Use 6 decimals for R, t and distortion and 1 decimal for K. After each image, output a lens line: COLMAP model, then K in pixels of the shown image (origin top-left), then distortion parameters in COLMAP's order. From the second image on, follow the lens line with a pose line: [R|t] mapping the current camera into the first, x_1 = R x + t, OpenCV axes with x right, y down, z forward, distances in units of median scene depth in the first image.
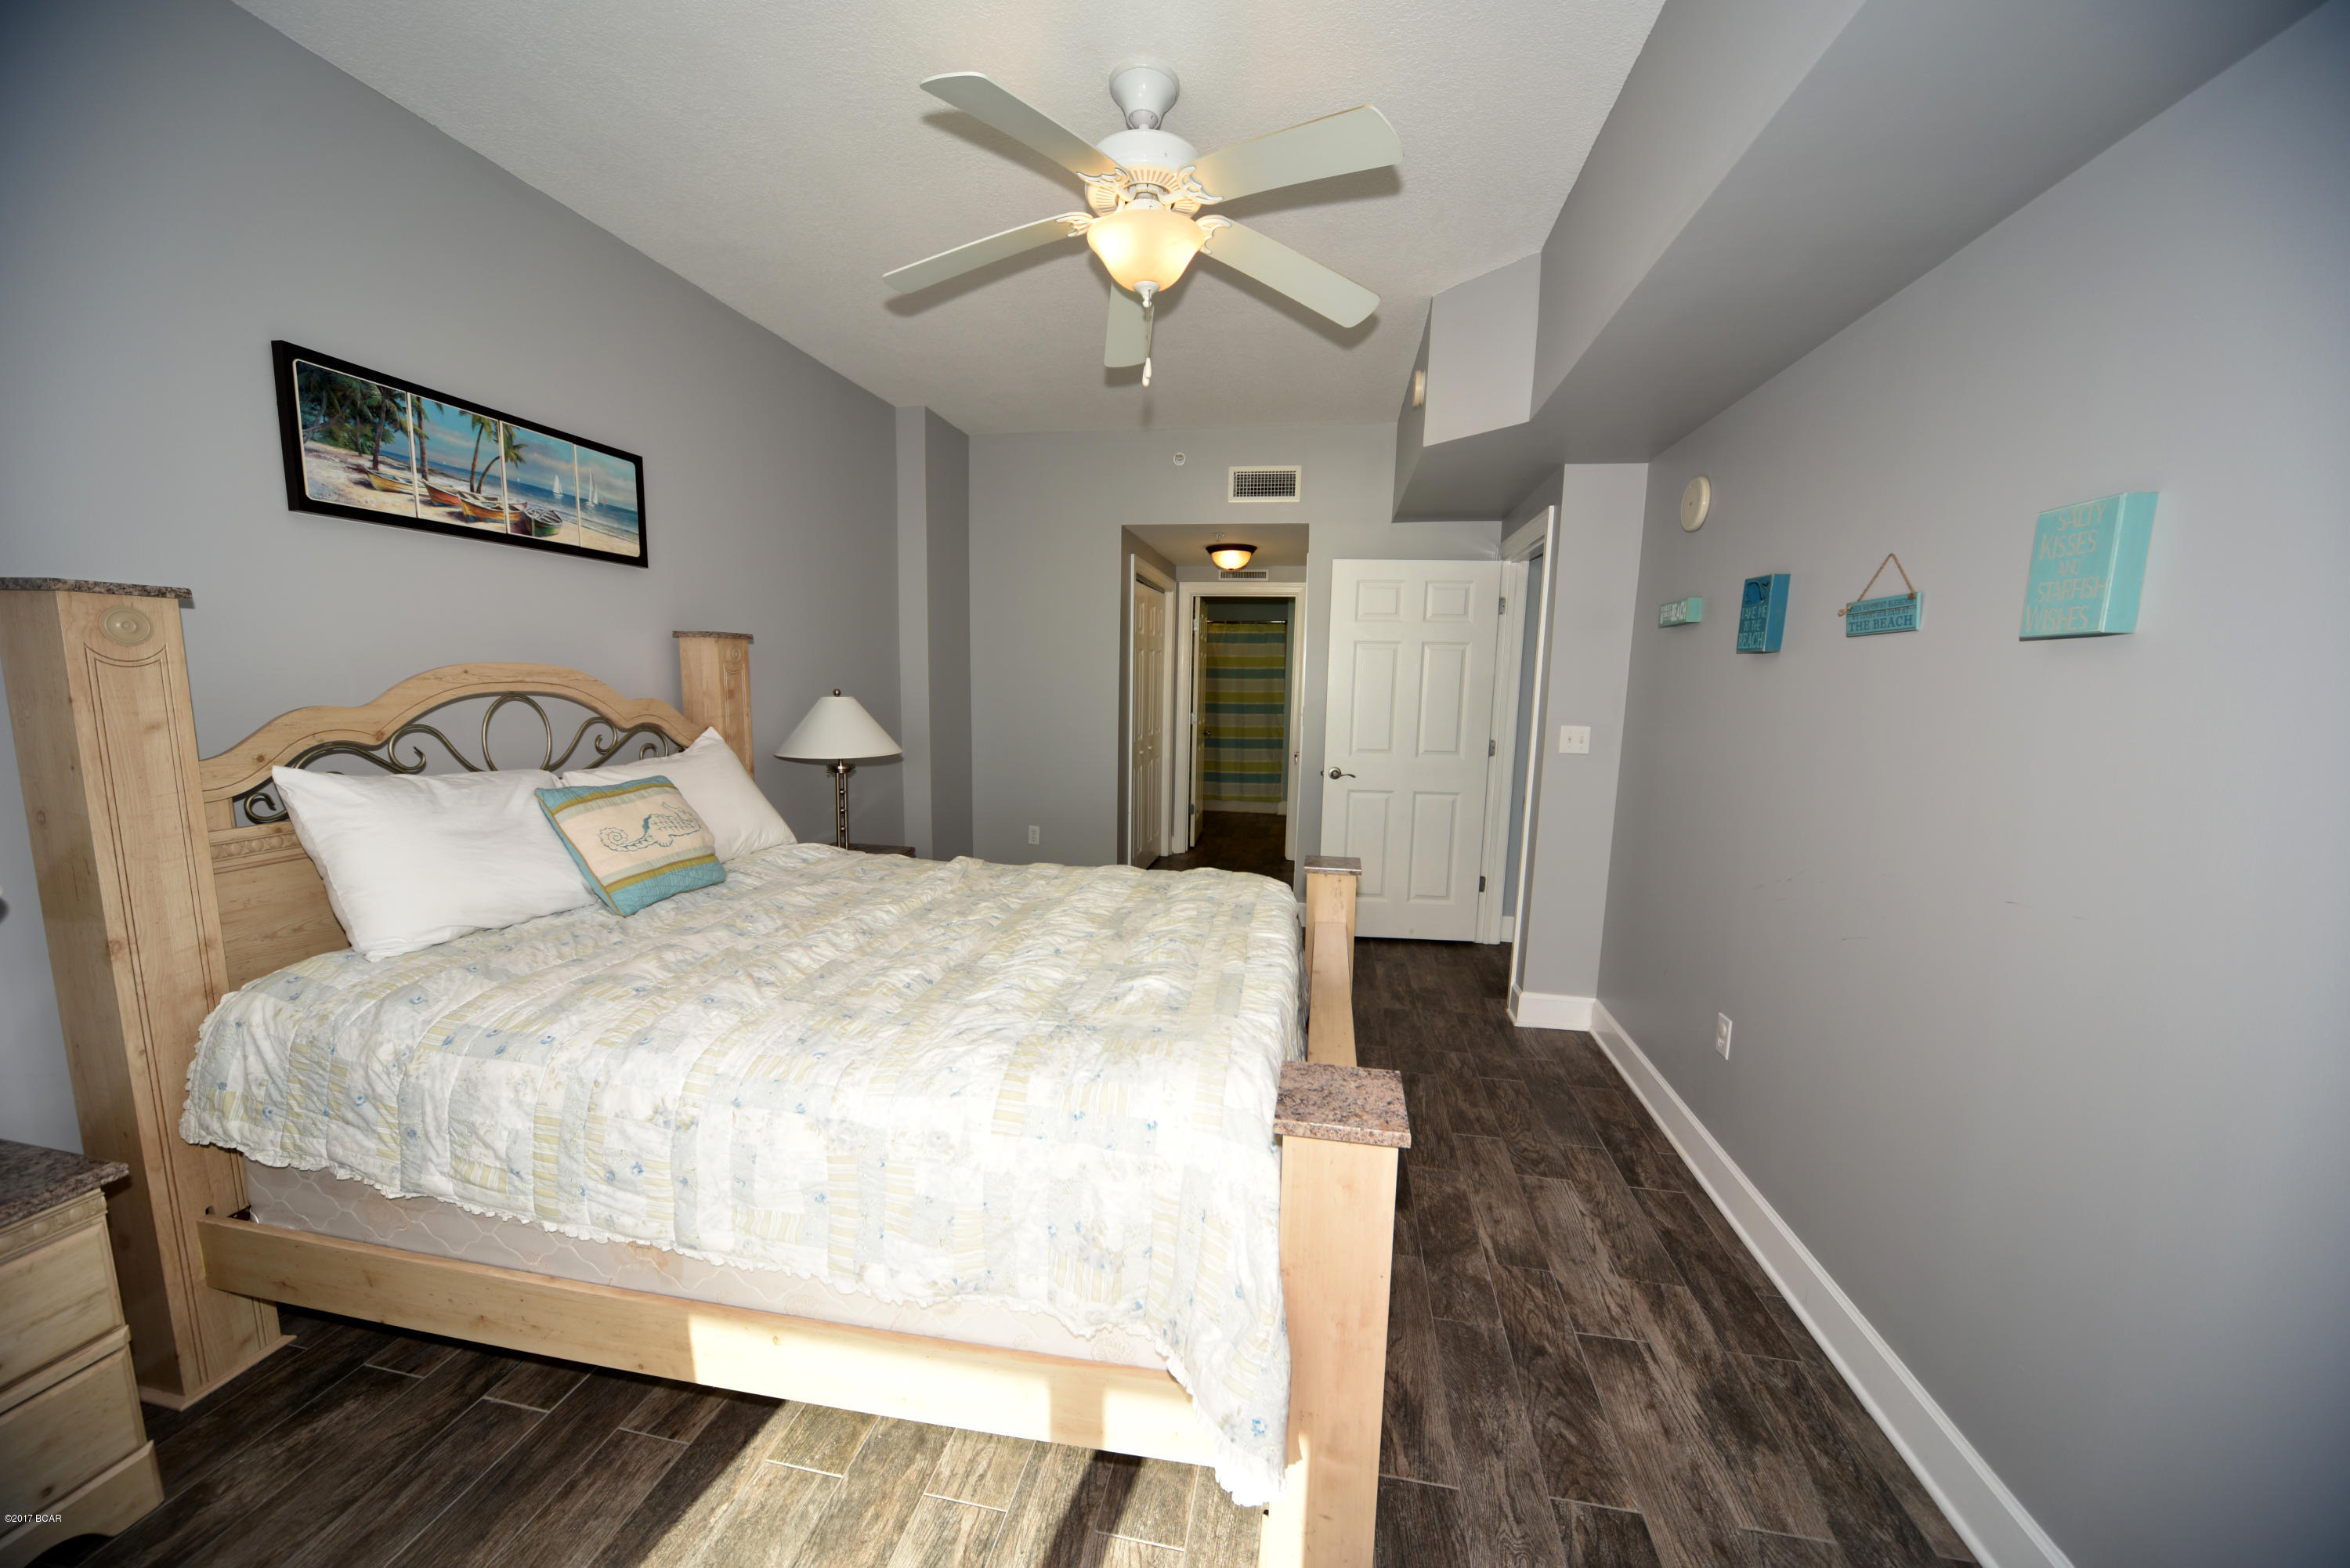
lens RADIAL K [[819.3, 0, 1178.9], [0, 819.3, 785.4], [0, 0, 1]] dist [-0.006181, 0.000166]
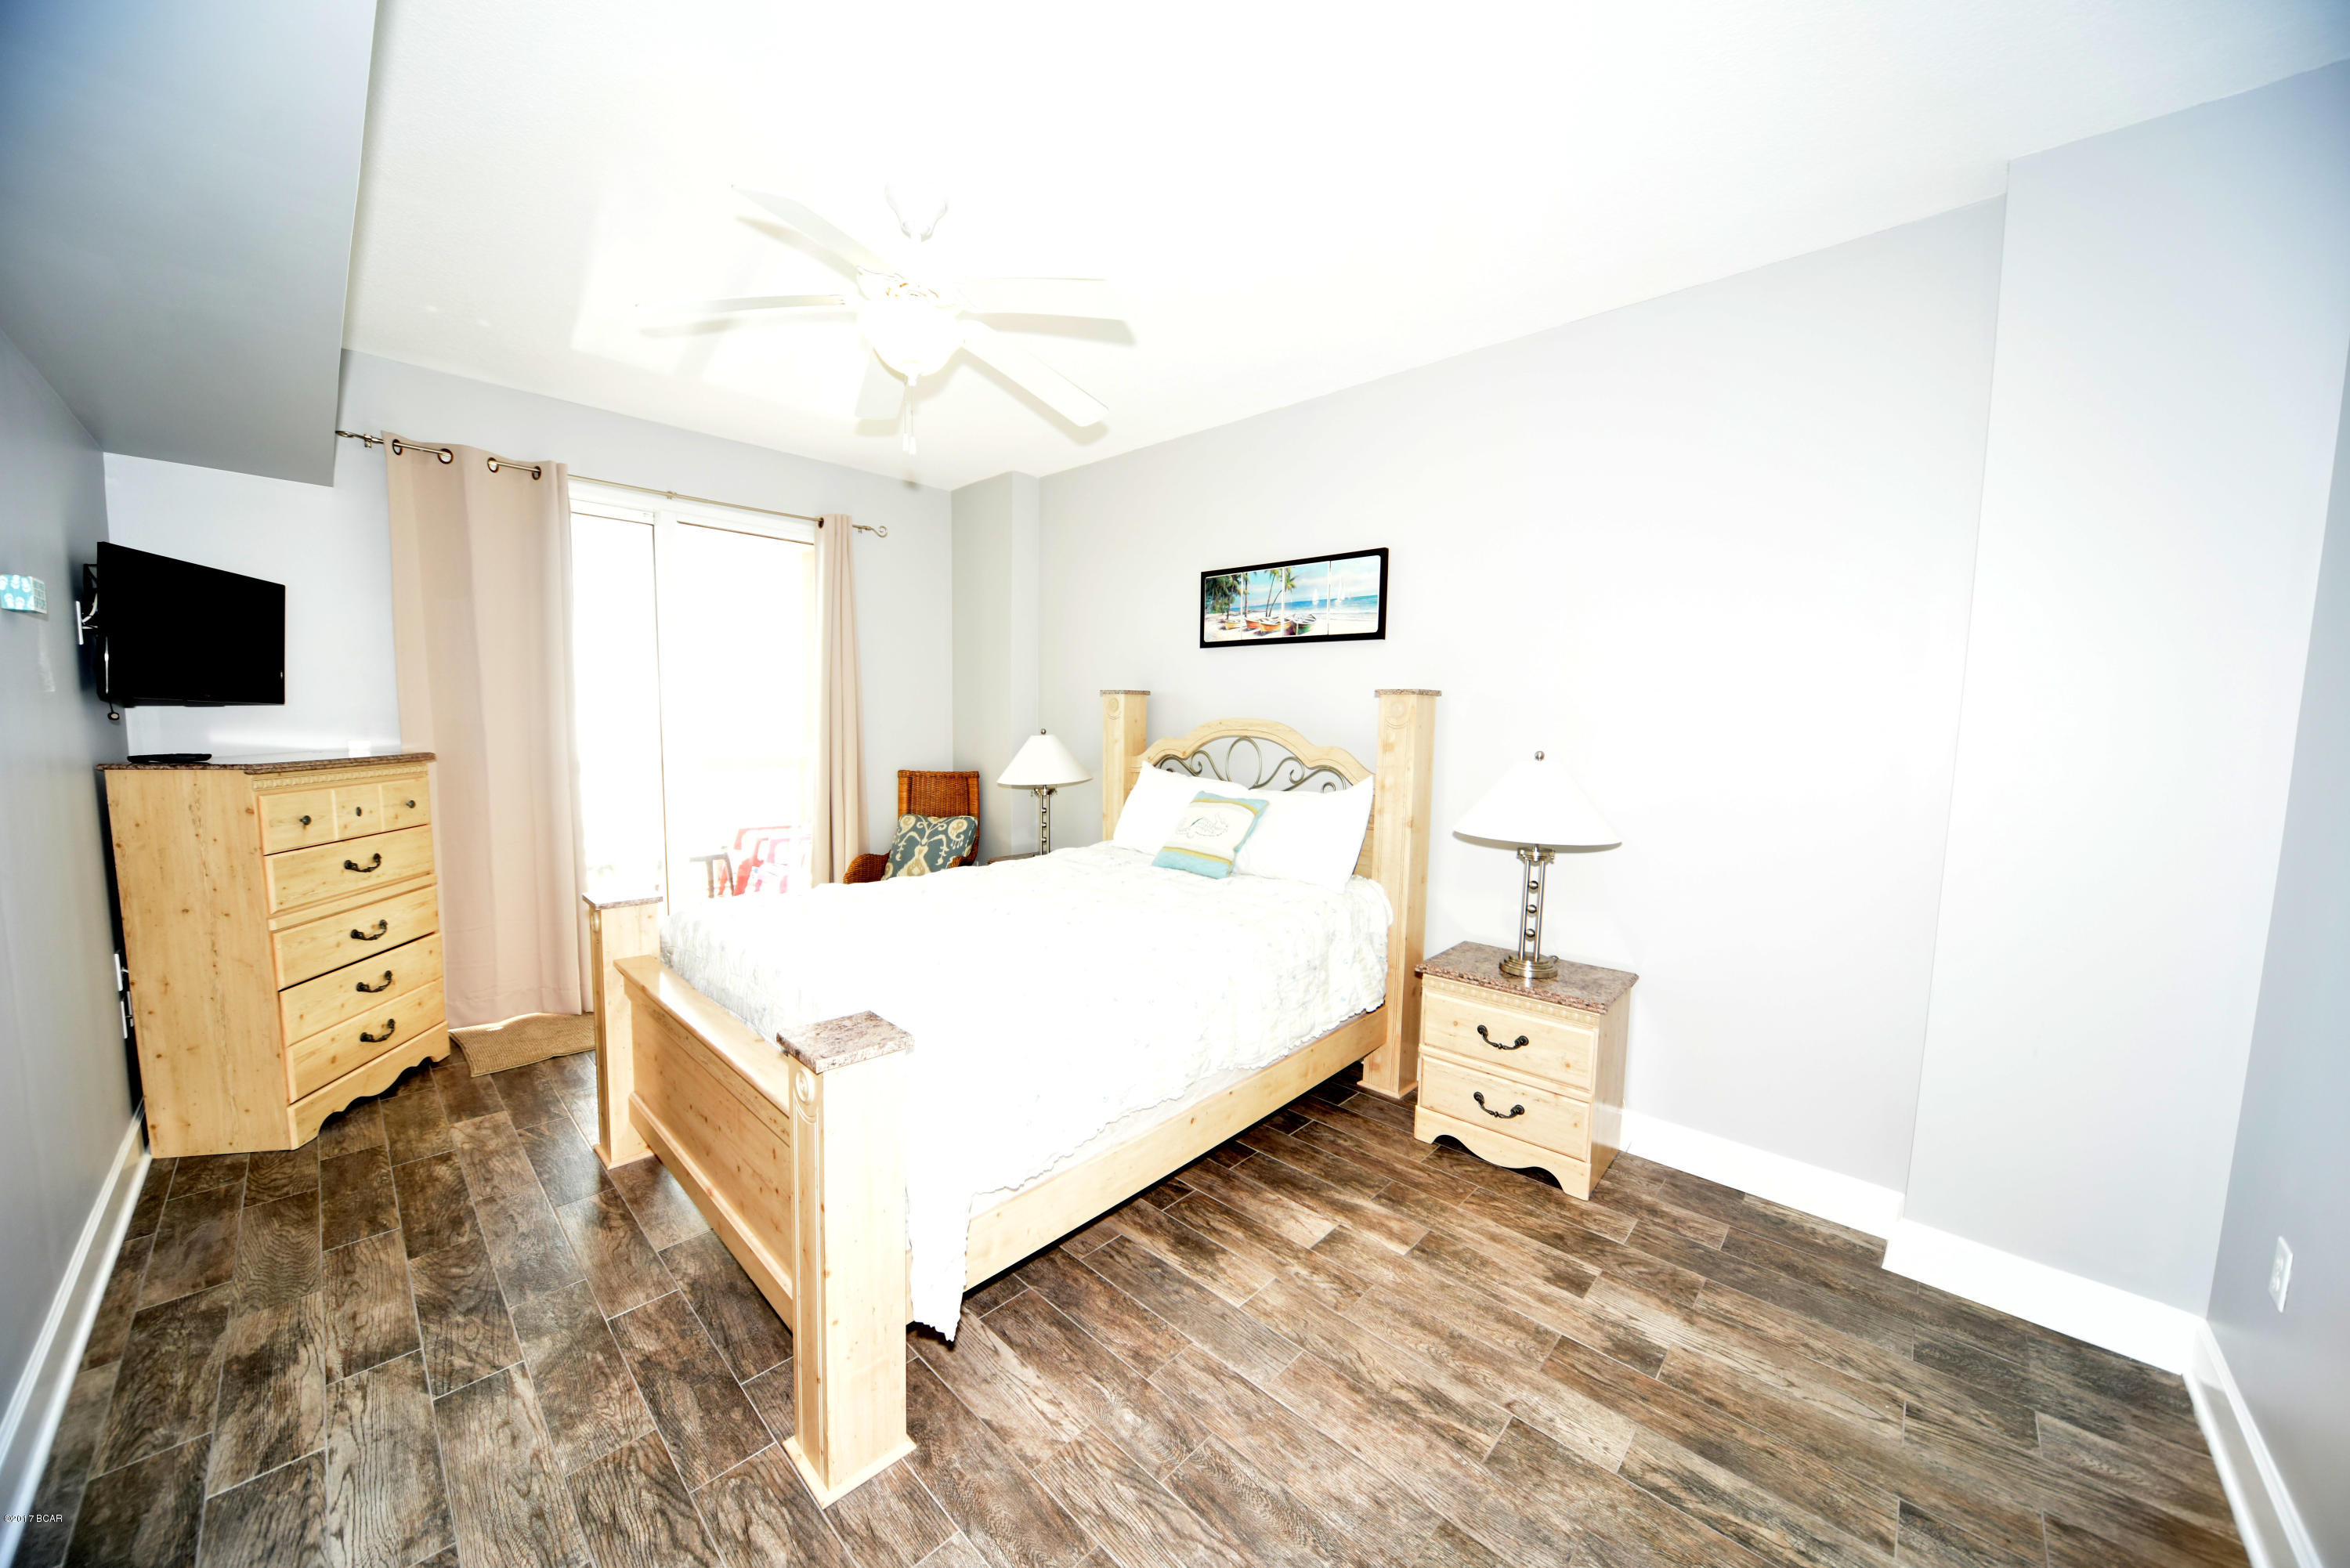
lens RADIAL K [[819.3, 0, 1174.5], [0, 819.3, 784.8], [0, 0, 1]] dist [-0.006181, 0.000166]
pose [[-0.539508, 0.043689, -0.840847, 0.653753], [-0.140303, 0.980026, 0.140942, -0.231125], [0.830209, 0.194012, -0.522602, 1.770563]]
